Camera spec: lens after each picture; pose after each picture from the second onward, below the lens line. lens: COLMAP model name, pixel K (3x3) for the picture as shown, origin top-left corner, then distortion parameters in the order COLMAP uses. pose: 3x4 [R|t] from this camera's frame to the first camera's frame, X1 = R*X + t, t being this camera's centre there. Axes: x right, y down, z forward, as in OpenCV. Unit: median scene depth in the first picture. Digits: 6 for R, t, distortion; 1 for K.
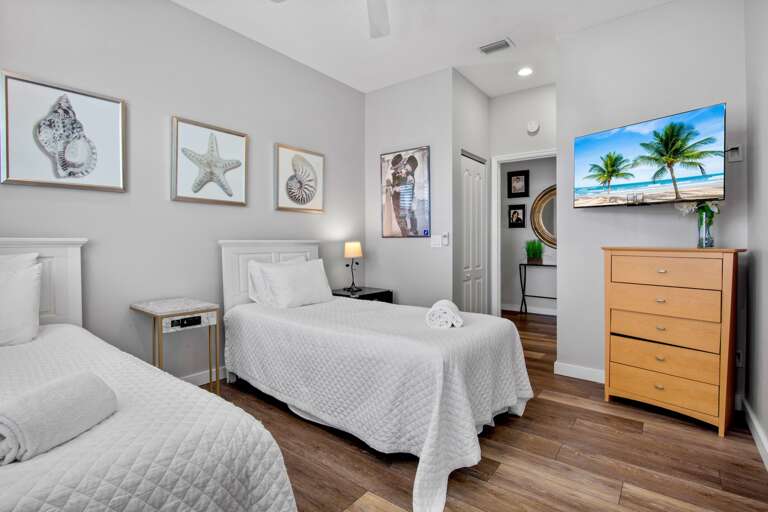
lens RADIAL K [[378.8, 0, 382.6], [0, 378.8, 249.3], [0, 0, 1]] dist [-0.013628, -0.001048]
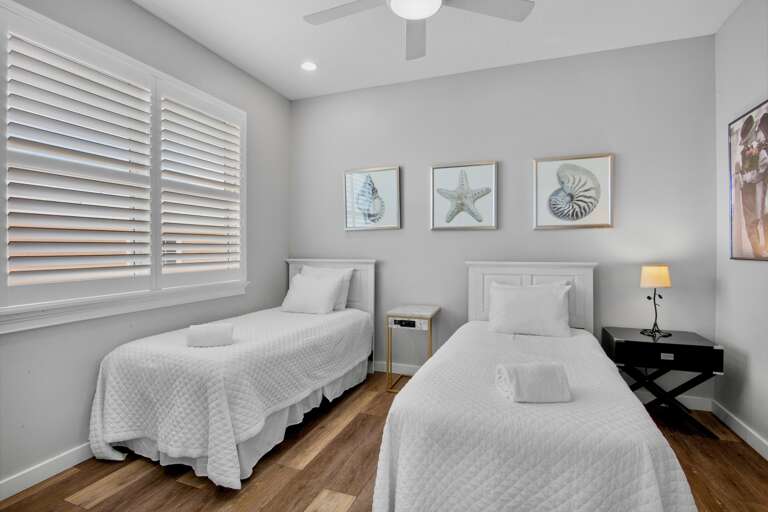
lens RADIAL K [[378.8, 0, 382.6], [0, 378.8, 249.3], [0, 0, 1]] dist [-0.013628, -0.001048]
pose [[0.291864, -0.002919, -0.956455, 0.548568], [-0.017809, 0.999805, -0.008485, -0.042601], [0.956294, 0.019510, 0.291755, 0.385998]]
